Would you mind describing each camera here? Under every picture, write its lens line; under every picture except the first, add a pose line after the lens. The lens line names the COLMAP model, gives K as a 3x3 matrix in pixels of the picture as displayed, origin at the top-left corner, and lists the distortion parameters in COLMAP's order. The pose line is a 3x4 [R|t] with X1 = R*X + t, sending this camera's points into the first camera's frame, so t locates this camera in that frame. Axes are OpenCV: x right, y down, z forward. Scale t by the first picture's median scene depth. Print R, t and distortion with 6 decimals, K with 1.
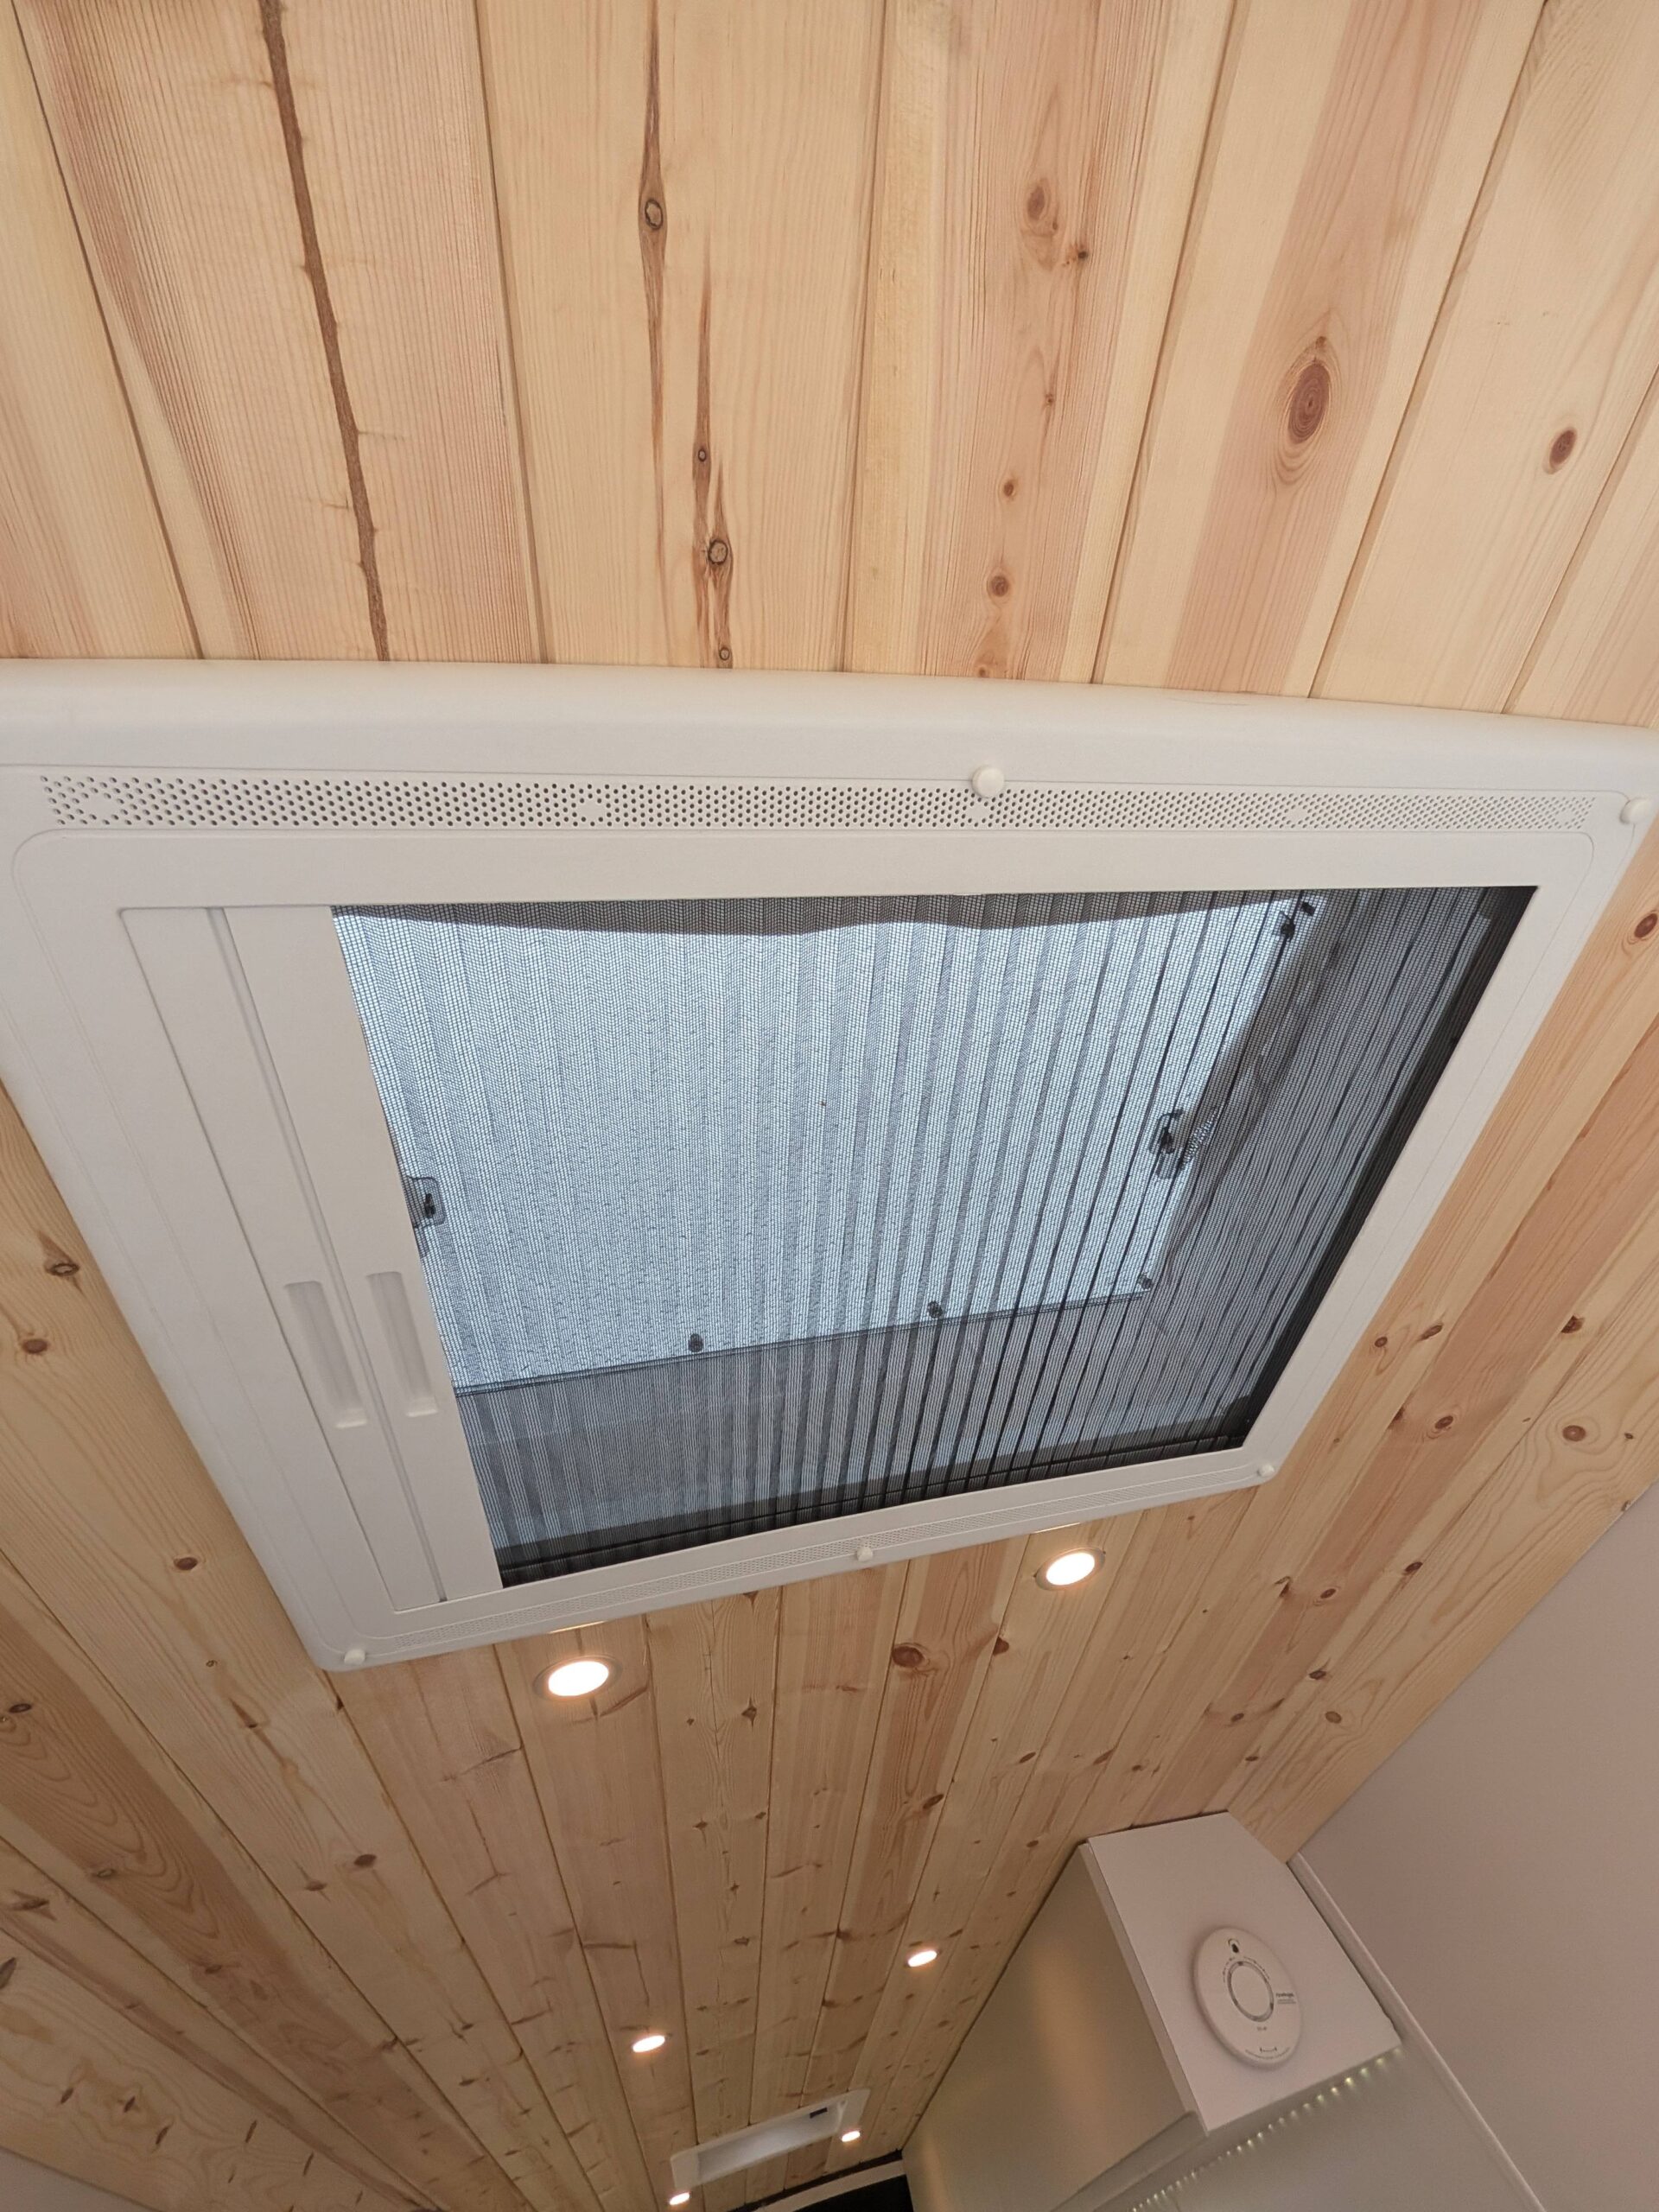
lens RADIAL K [[882.4, 0, 825.8], [0, 882.4, 1103.6], [0, 0, 1]] dist [0.003002, -0.000553]
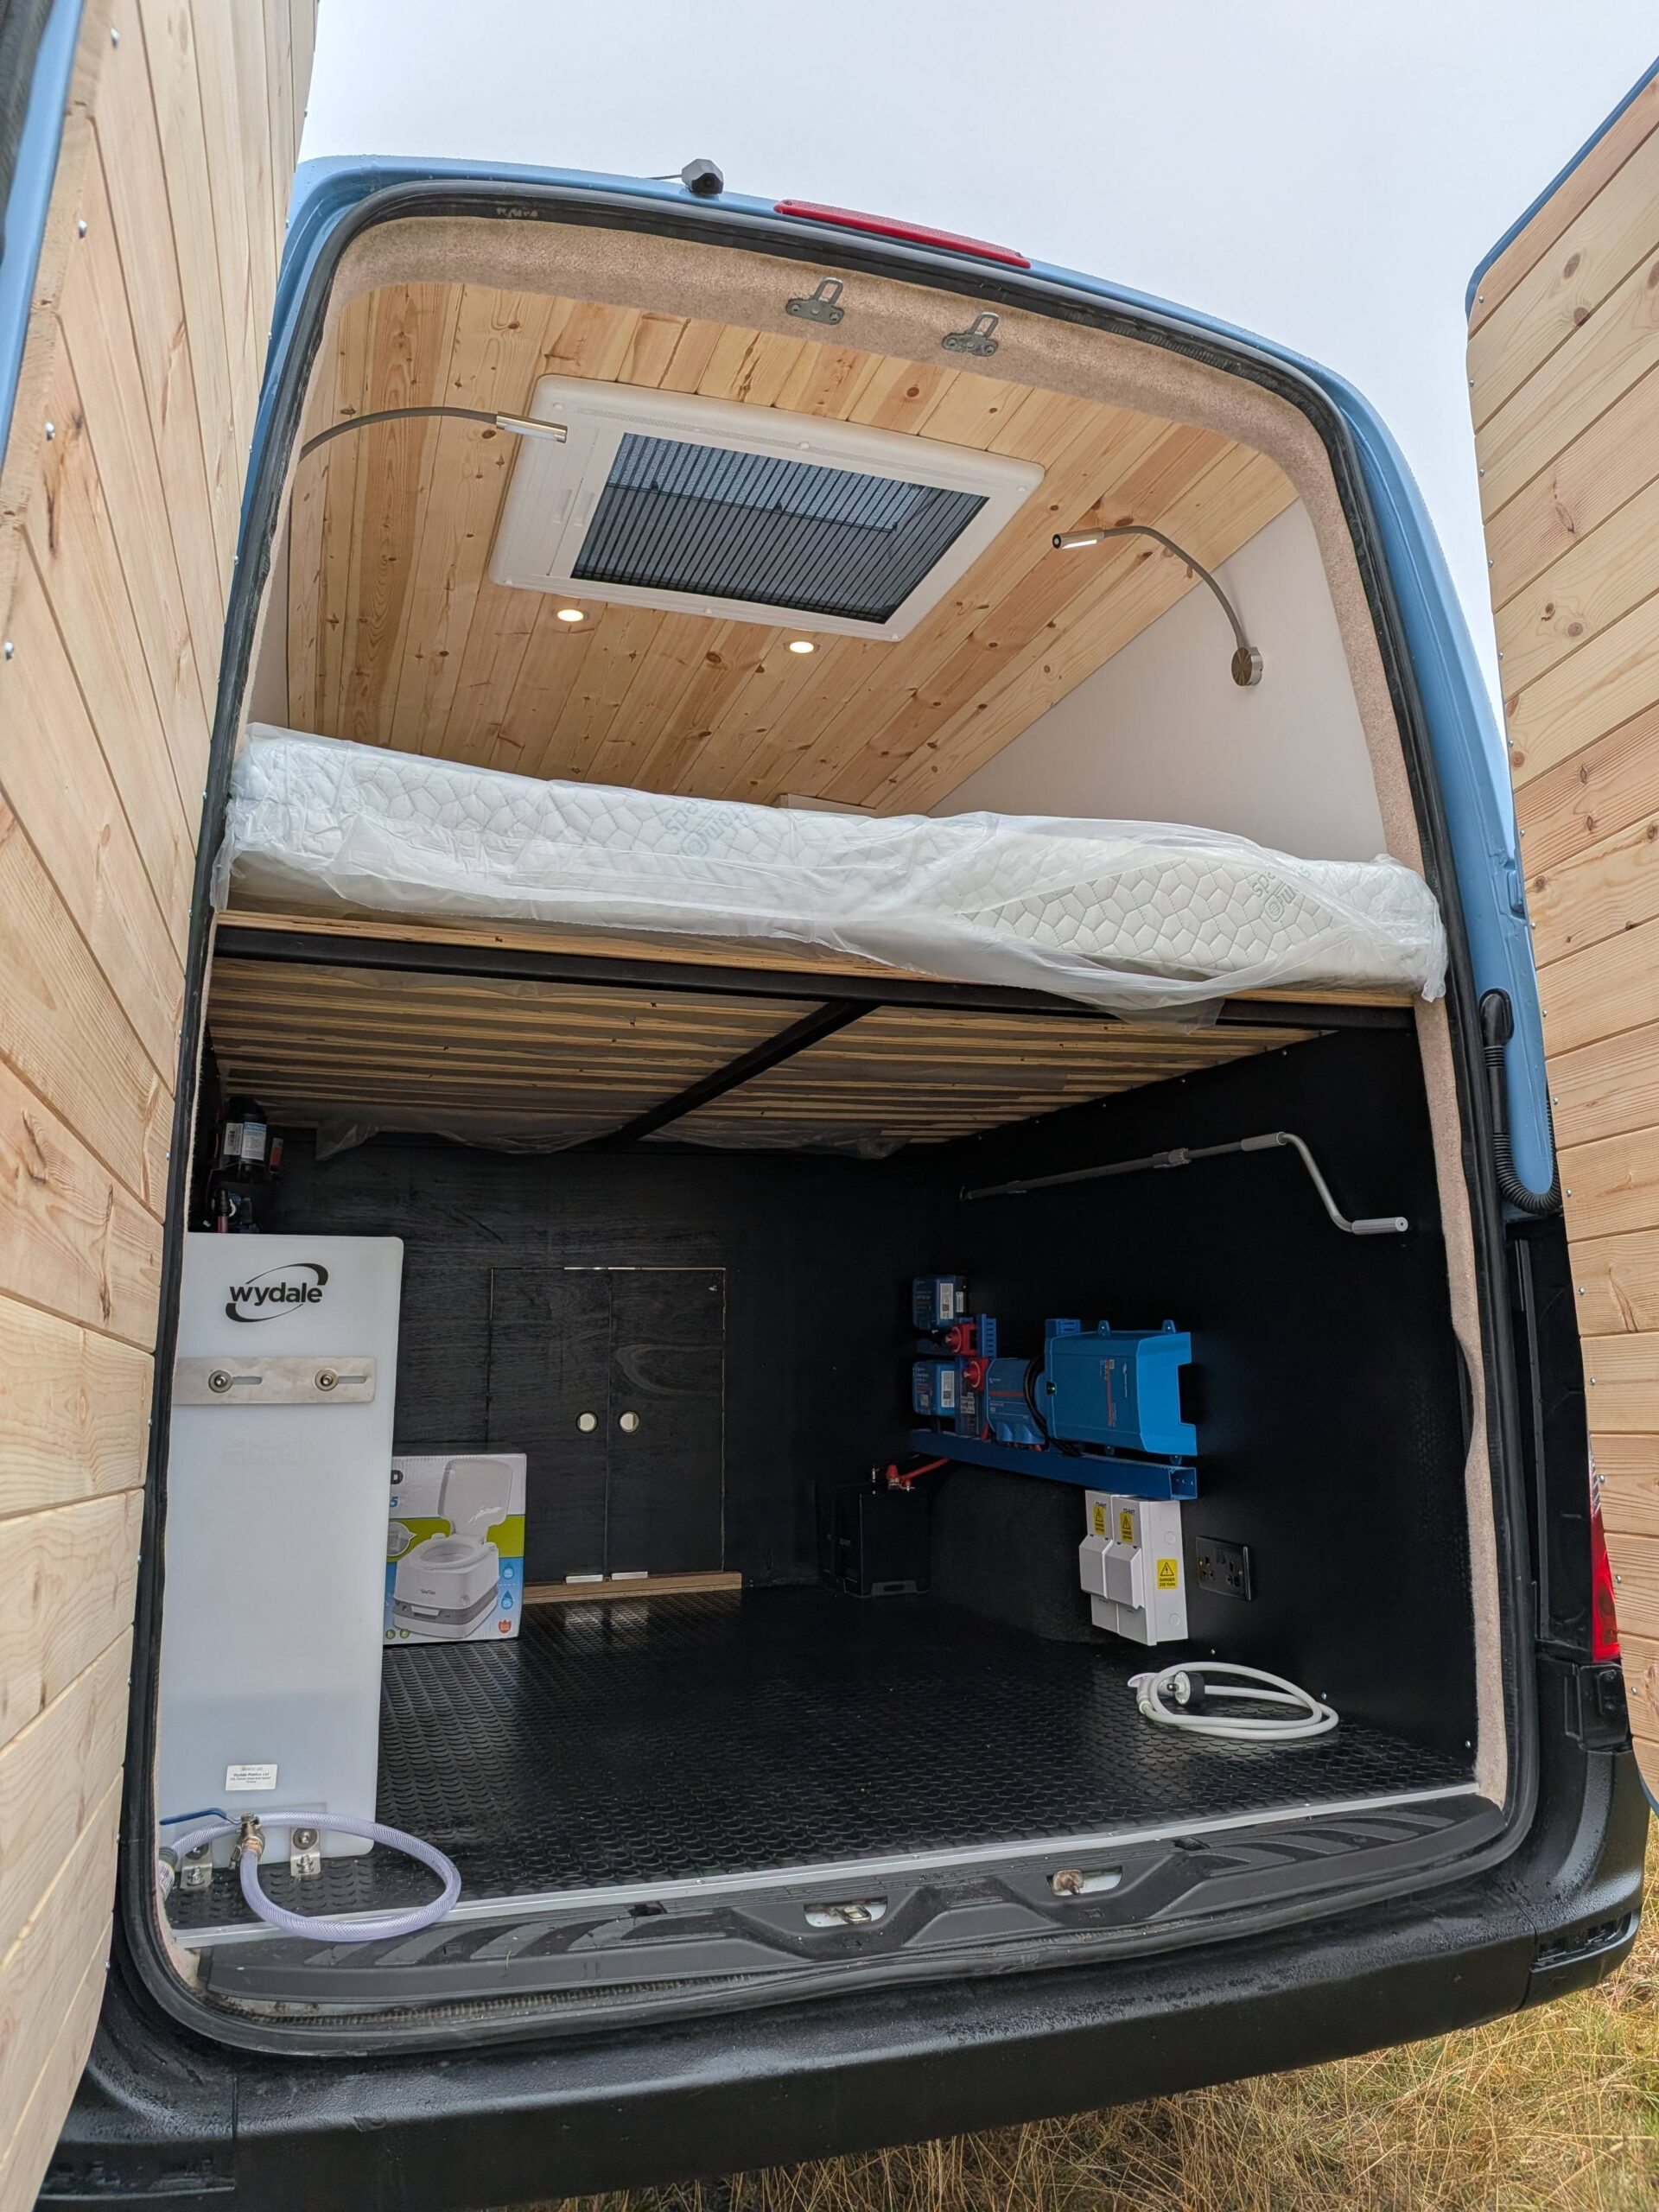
lens RADIAL K [[1569.8, 0, 824.8], [0, 1569.8, 1104.7], [0, 0, 1]] dist [0.012152, 0.000179]
pose [[0.941872, 0.260817, 0.211780, -0.163050], [-0.333418, 0.648077, 0.684710, -1.252288], [0.041334, -0.715521, 0.697367, -2.216851]]
